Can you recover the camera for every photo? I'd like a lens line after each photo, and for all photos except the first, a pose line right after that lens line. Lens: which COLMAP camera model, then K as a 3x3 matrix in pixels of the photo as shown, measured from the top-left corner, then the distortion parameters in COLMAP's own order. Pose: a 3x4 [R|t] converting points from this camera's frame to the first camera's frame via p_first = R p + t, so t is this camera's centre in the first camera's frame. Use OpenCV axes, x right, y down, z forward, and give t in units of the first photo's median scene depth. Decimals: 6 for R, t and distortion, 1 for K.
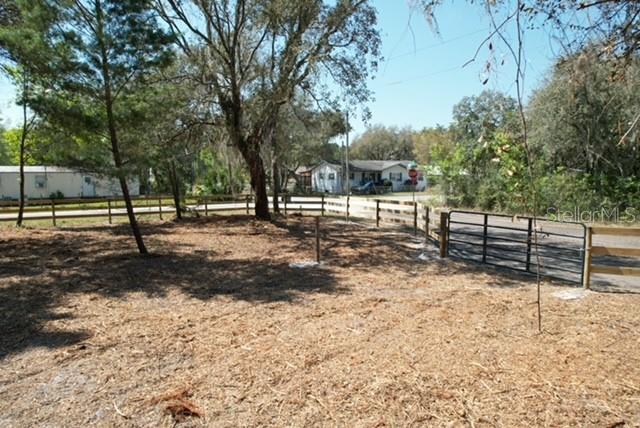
lens RADIAL K [[413.4, 0, 317.1], [0, 413.4, 214.5], [0, 0, 1]] dist [-0.041573, 0.032119]
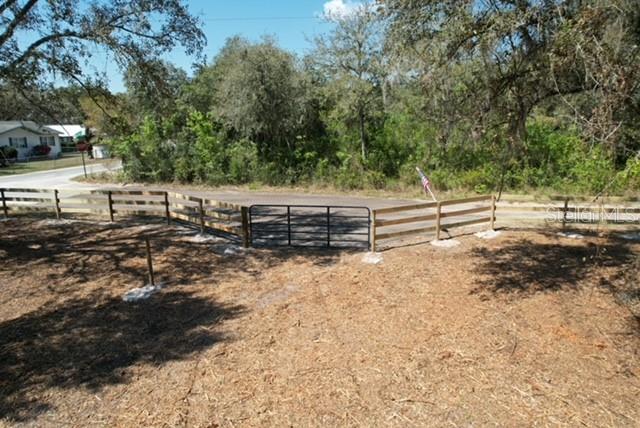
lens RADIAL K [[413.4, 0, 323.9], [0, 413.4, 212.7], [0, 0, 1]] dist [-0.041573, 0.032119]
pose [[0.615931, -0.161786, 0.771009, -0.251437], [0.077295, 0.986374, 0.145229, -0.081800], [-0.783999, -0.029856, 0.620044, 0.103098]]
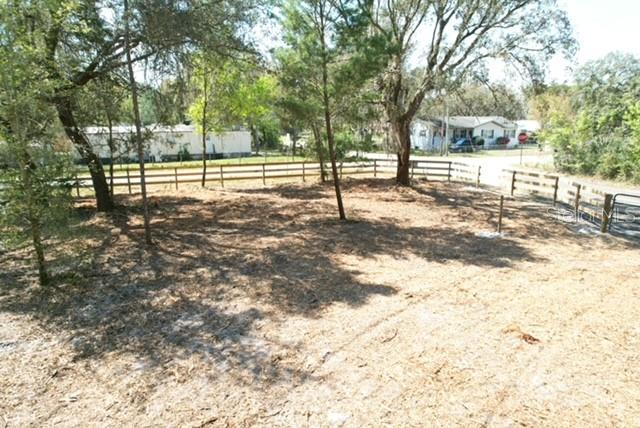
lens RADIAL K [[413.4, 0, 321.2], [0, 413.4, 220.3], [0, 0, 1]] dist [-0.041573, 0.032119]
pose [[0.990596, 0.035599, -0.132109, -0.213402], [-0.017183, 0.990283, 0.138004, -0.048265], [0.135738, -0.134436, 0.981581, -0.155284]]
